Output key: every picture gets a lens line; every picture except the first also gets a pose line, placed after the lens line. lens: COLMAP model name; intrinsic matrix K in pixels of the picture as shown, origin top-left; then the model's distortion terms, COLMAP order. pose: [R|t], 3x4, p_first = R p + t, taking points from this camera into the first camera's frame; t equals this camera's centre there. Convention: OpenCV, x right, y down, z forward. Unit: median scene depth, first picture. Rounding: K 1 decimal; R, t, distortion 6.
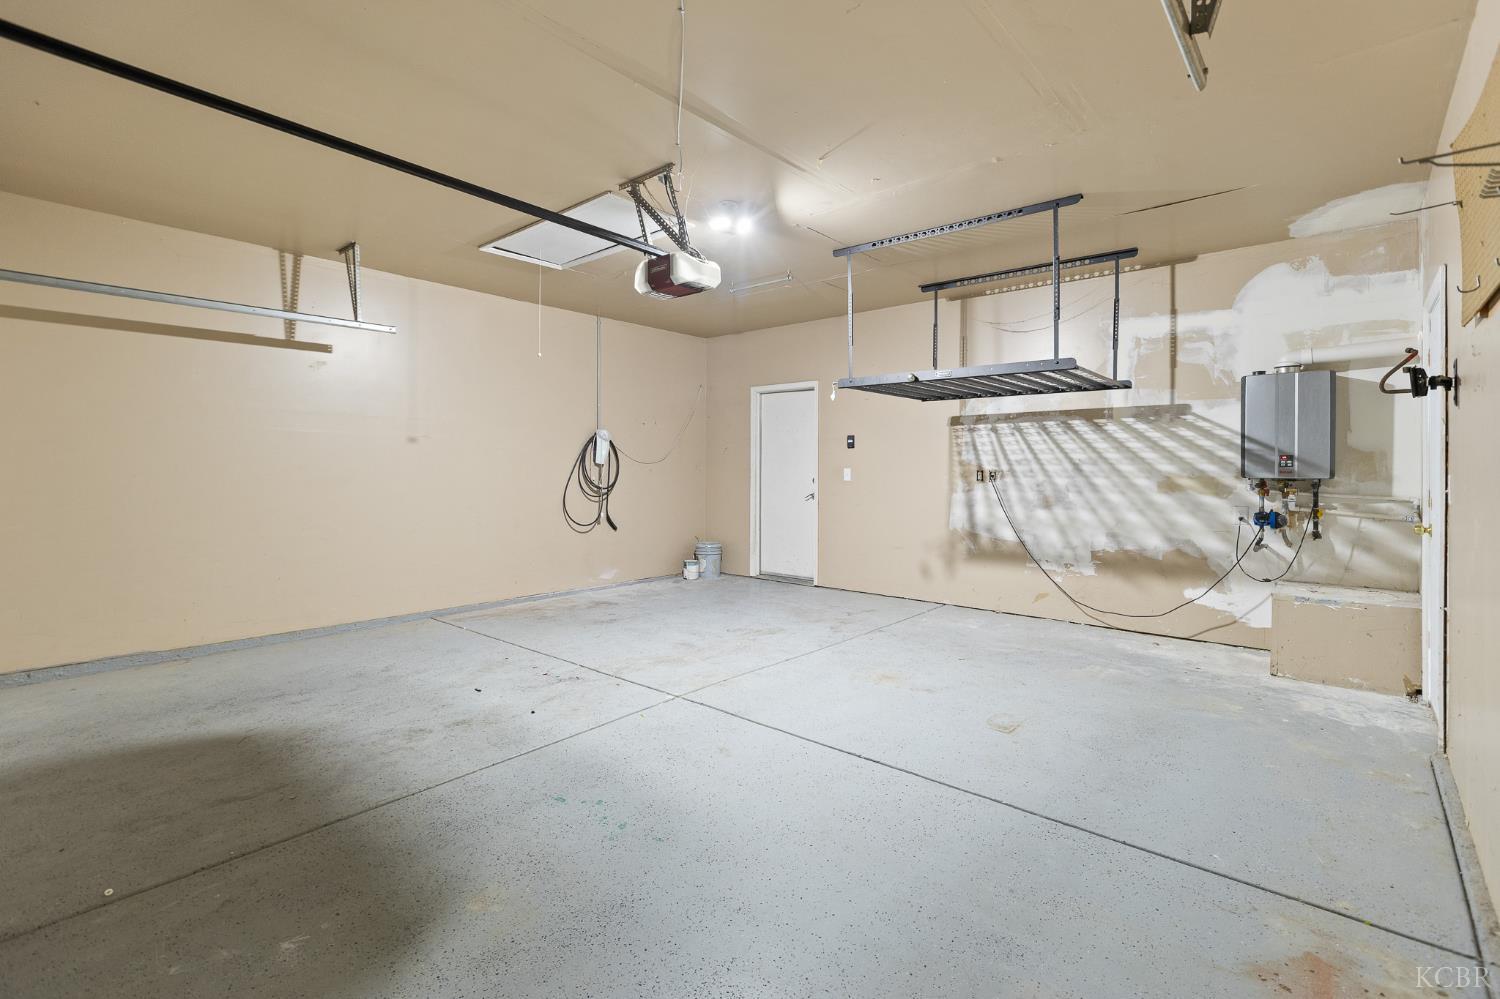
lens RADIAL K [[680.1, 0, 749.9], [0, 680.1, 477.0], [0, 0, 1]] dist [0.002833, 0.000284]
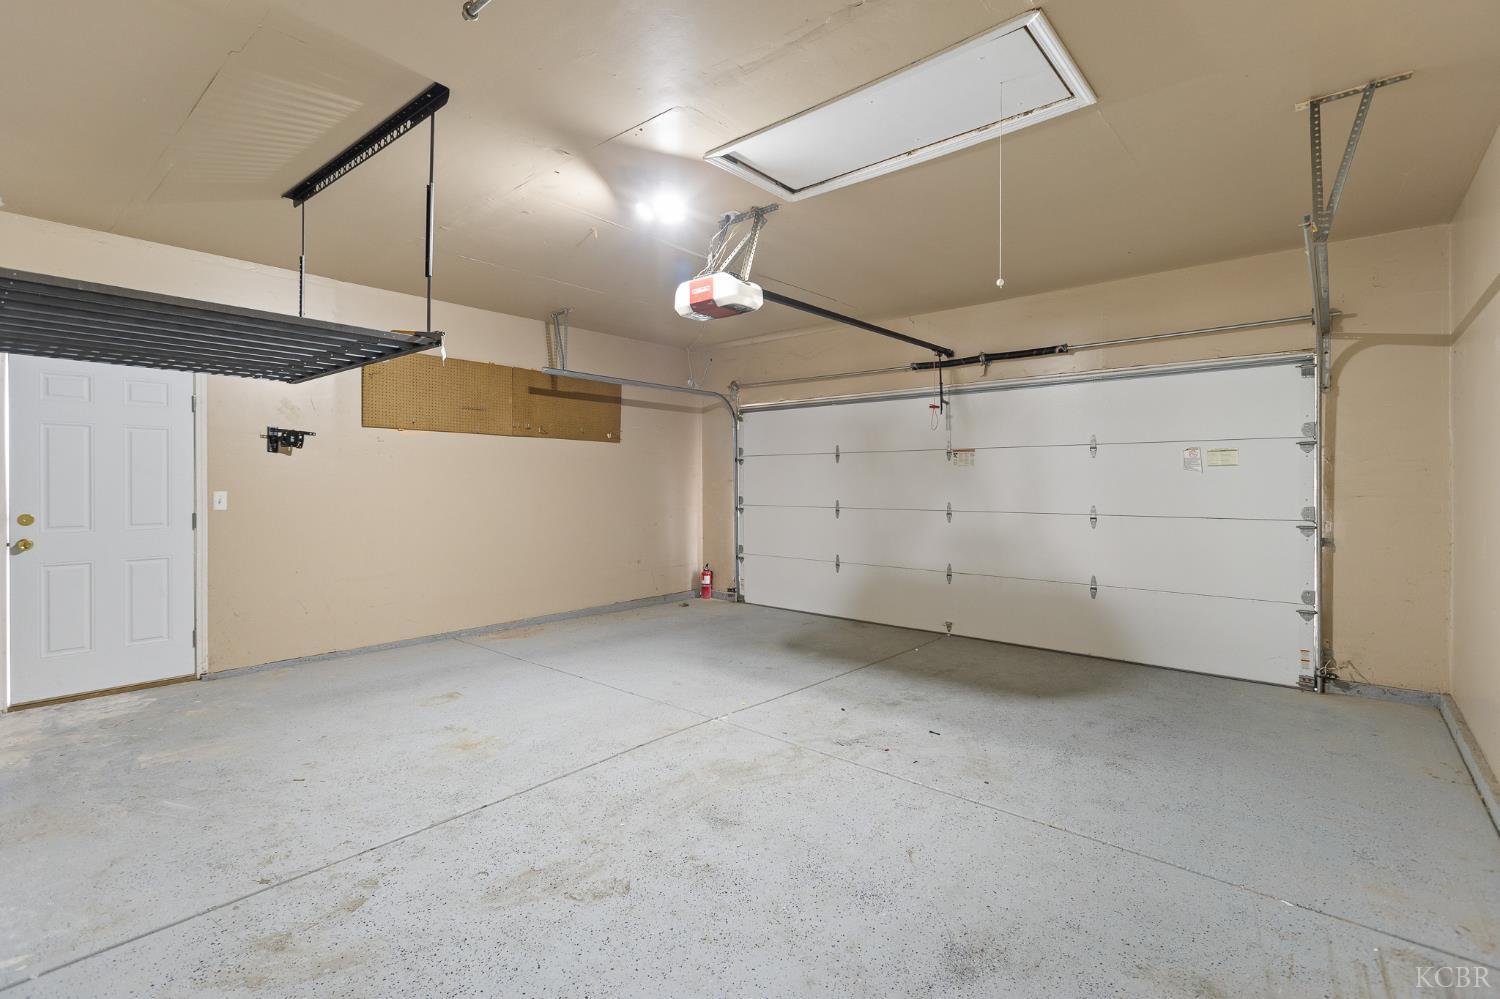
lens RADIAL K [[680.1, 0, 749.9], [0, 680.1, 477.0], [0, 0, 1]] dist [0.002833, 0.000284]
pose [[-0.999901, -0.006667, -0.012428, -0.155201], [-0.006753, 0.999954, 0.006831, -0.045869], [0.012382, 0.006914, -0.999899, 2.205667]]
